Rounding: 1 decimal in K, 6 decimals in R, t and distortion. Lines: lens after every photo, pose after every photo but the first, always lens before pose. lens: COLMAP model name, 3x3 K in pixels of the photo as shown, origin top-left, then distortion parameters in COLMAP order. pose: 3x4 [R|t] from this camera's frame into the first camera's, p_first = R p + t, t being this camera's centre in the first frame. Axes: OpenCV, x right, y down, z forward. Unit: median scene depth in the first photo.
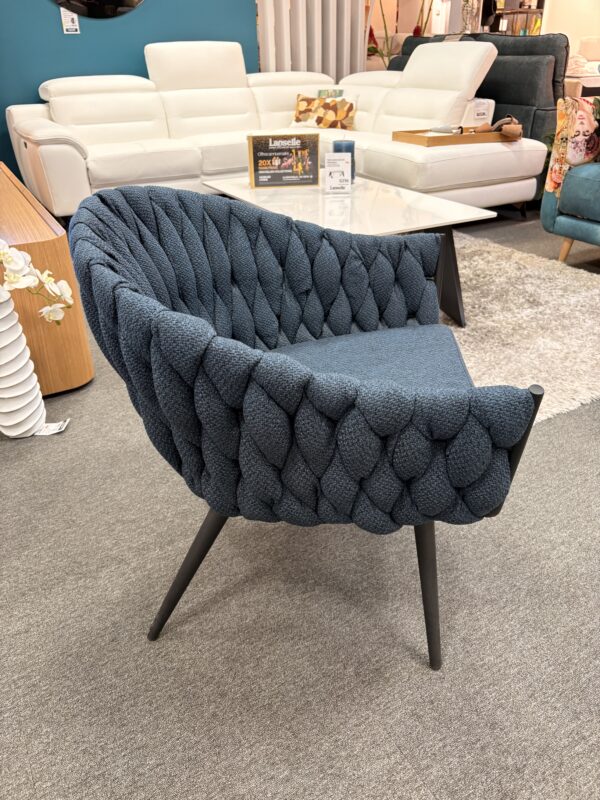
lens RADIAL K [[605.4, 0, 302.3], [0, 605.4, 409.2], [0, 0, 1]] dist [0.045879, -0.057550]
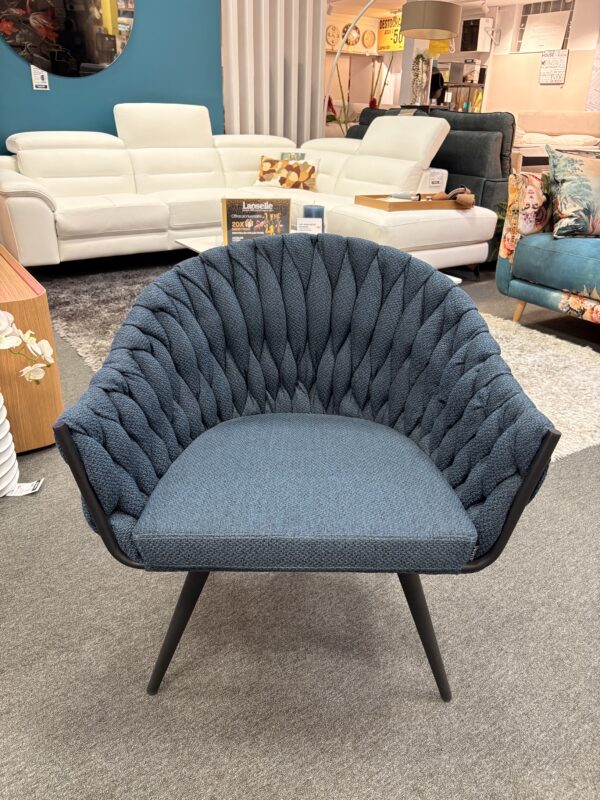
lens RADIAL K [[606.8, 0, 304.7], [0, 606.8, 404.0], [0, 0, 1]] dist [0.014456, -0.006125]
pose [[0.996750, 0.007870, 0.080176, -0.024744], [-0.001258, 0.996616, -0.082191, -0.013514], [-0.080551, 0.081823, 0.993386, -0.007290]]
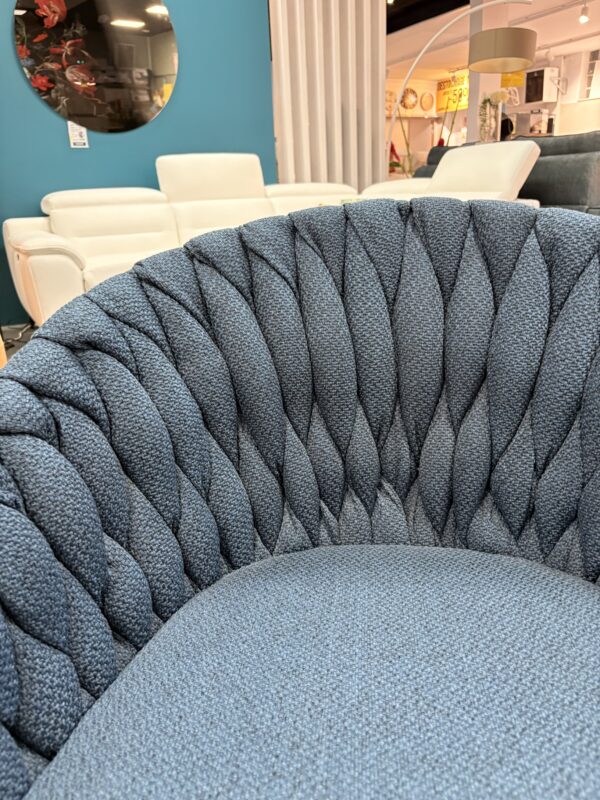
lens RADIAL K [[630.2, 0, 304.0], [0, 630.2, 413.1], [0, 0, 1]] dist [0.001743, -0.001639]
pose [[0.999498, -0.016506, -0.027059, -0.016952], [0.011373, 0.983619, -0.179903, -0.048123], [0.029585, 0.179505, 0.983312, 0.187205]]
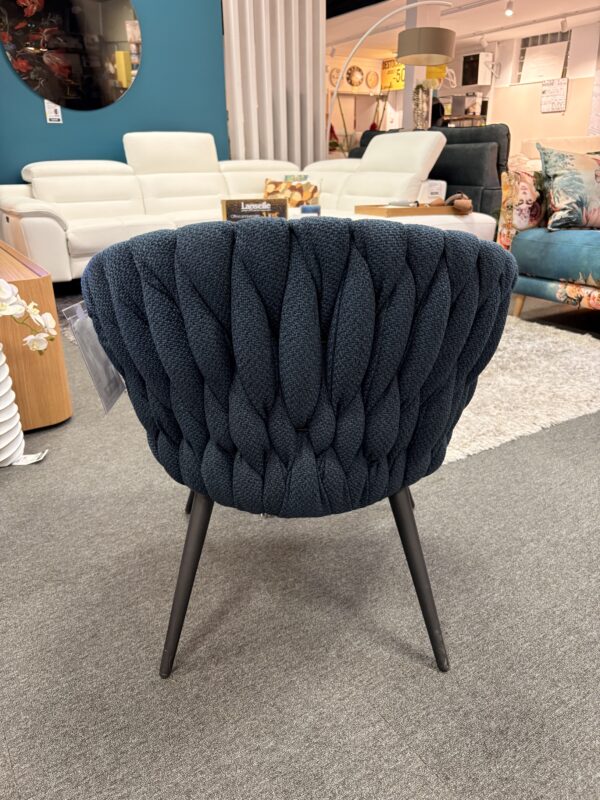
lens RADIAL K [[607.3, 0, 301.4], [0, 607.3, 403.9], [0, 0, 1]] dist [0.008809, 0.002348]
pose [[0.998736, -0.016793, 0.047381, -0.004433], [0.023306, 0.989813, -0.140452, 0.052733], [-0.044540, 0.141378, 0.988953, -0.016912]]
